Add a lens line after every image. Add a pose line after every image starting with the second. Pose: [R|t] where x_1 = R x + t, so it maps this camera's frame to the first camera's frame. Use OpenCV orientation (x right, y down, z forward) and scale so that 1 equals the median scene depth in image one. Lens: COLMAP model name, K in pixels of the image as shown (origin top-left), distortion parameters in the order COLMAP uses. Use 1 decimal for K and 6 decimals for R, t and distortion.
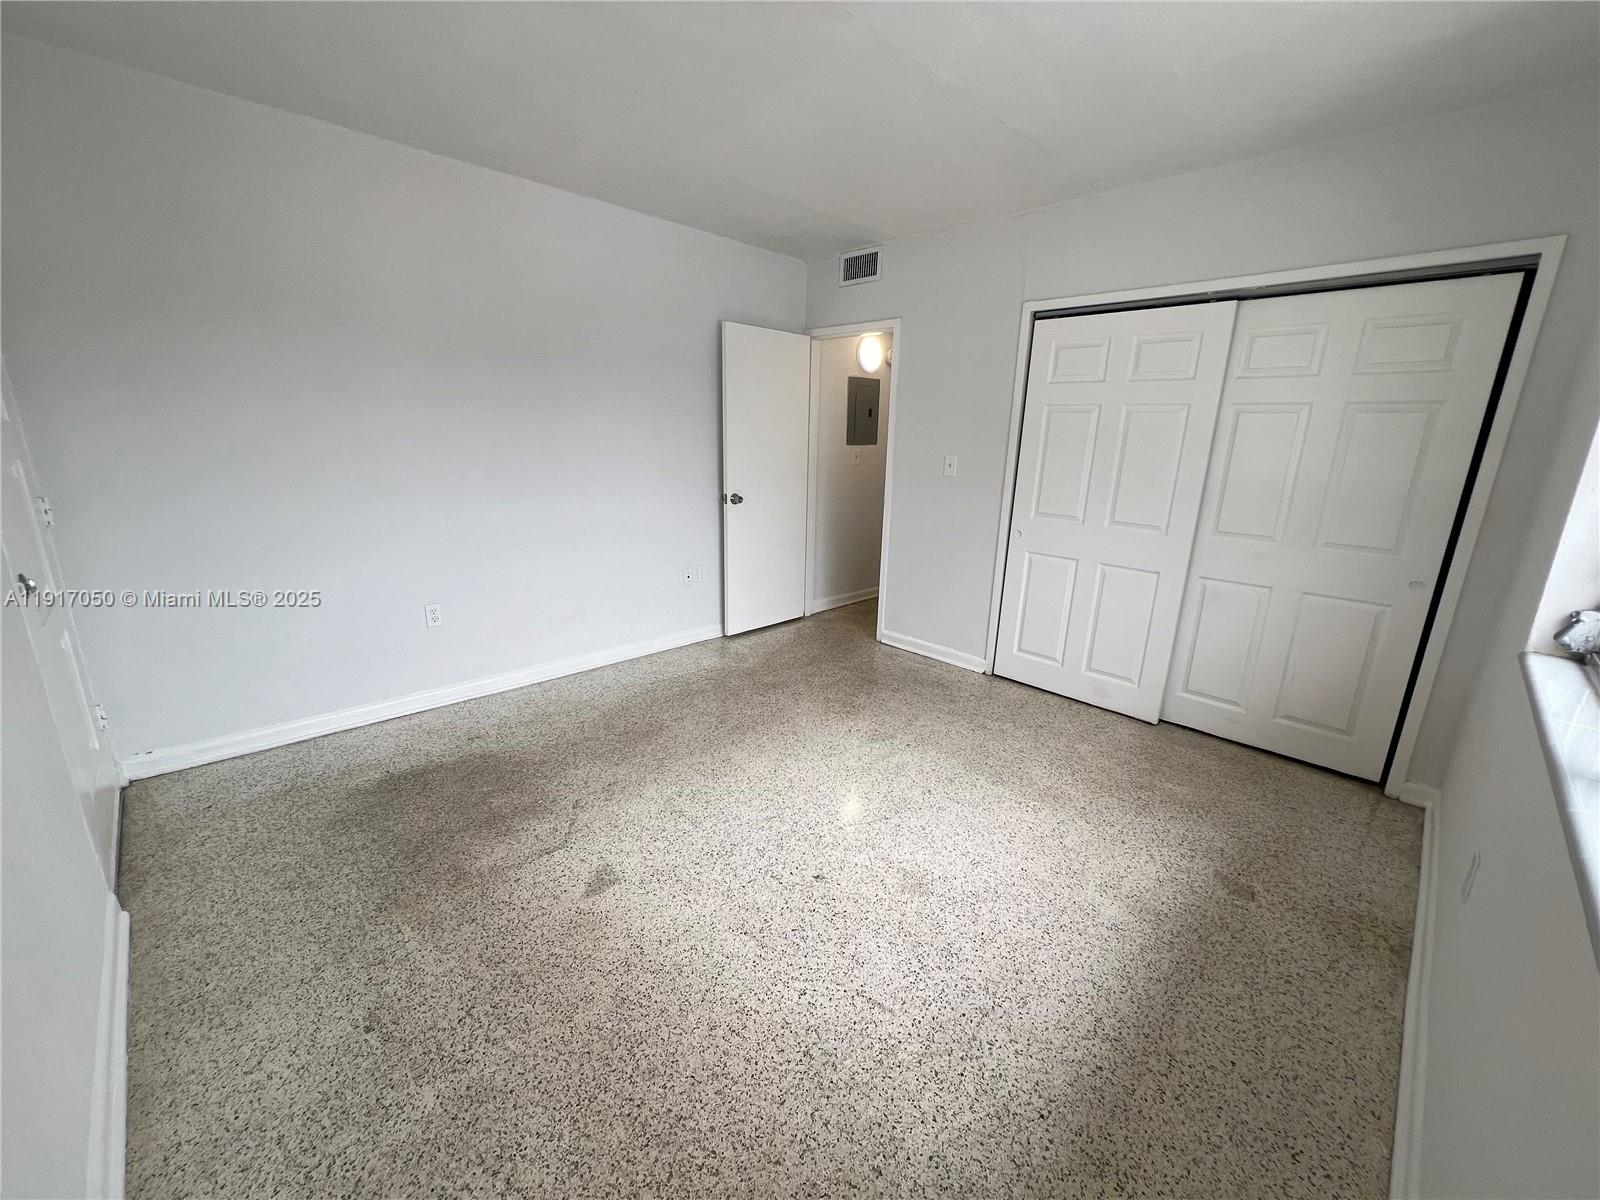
lens RADIAL K [[640.9, 0, 797.6], [0, 640.9, 605.6], [0, 0, 1]] dist [-0.004123, 0.001760]
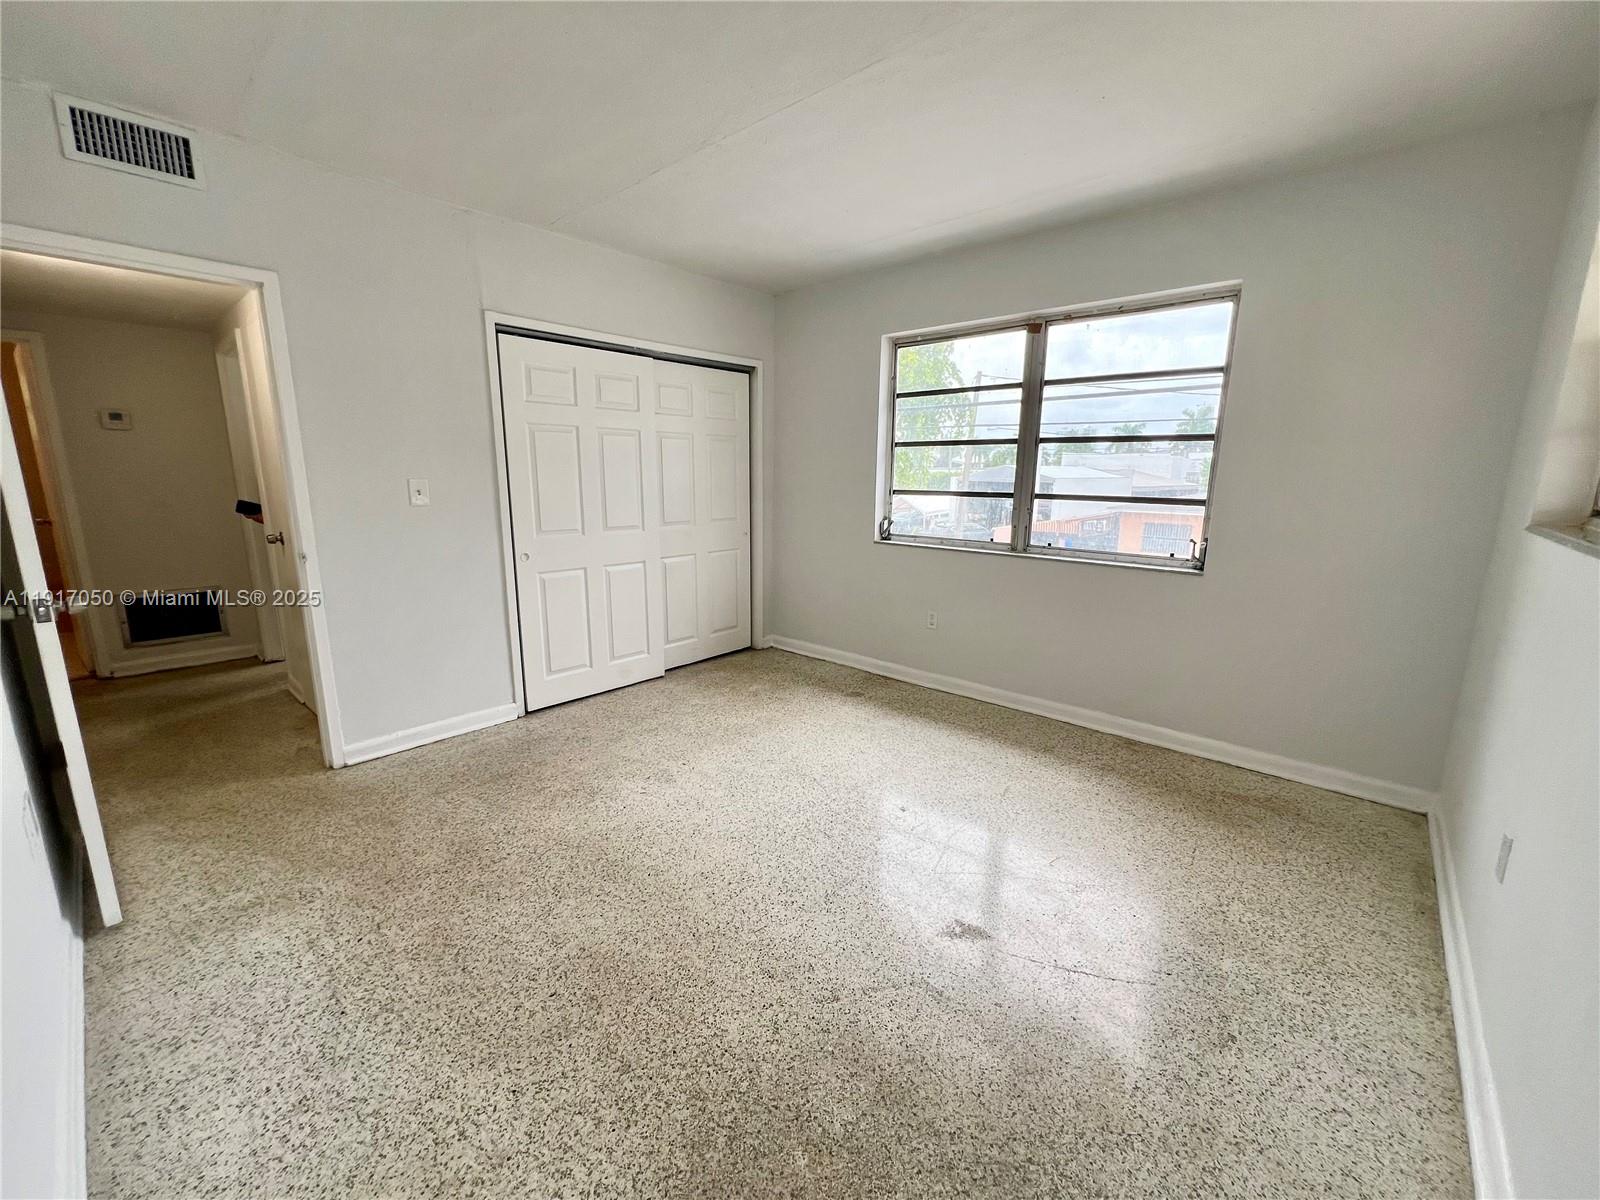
lens RADIAL K [[640.9, 0, 802.5], [0, 640.9, 601.1], [0, 0, 1]] dist [-0.004123, 0.001760]
pose [[-0.062747, -0.225534, 0.972213, -0.792408], [0.252405, 0.938879, 0.234092, -0.218176], [-0.965585, 0.260080, -0.001986, 0.803686]]
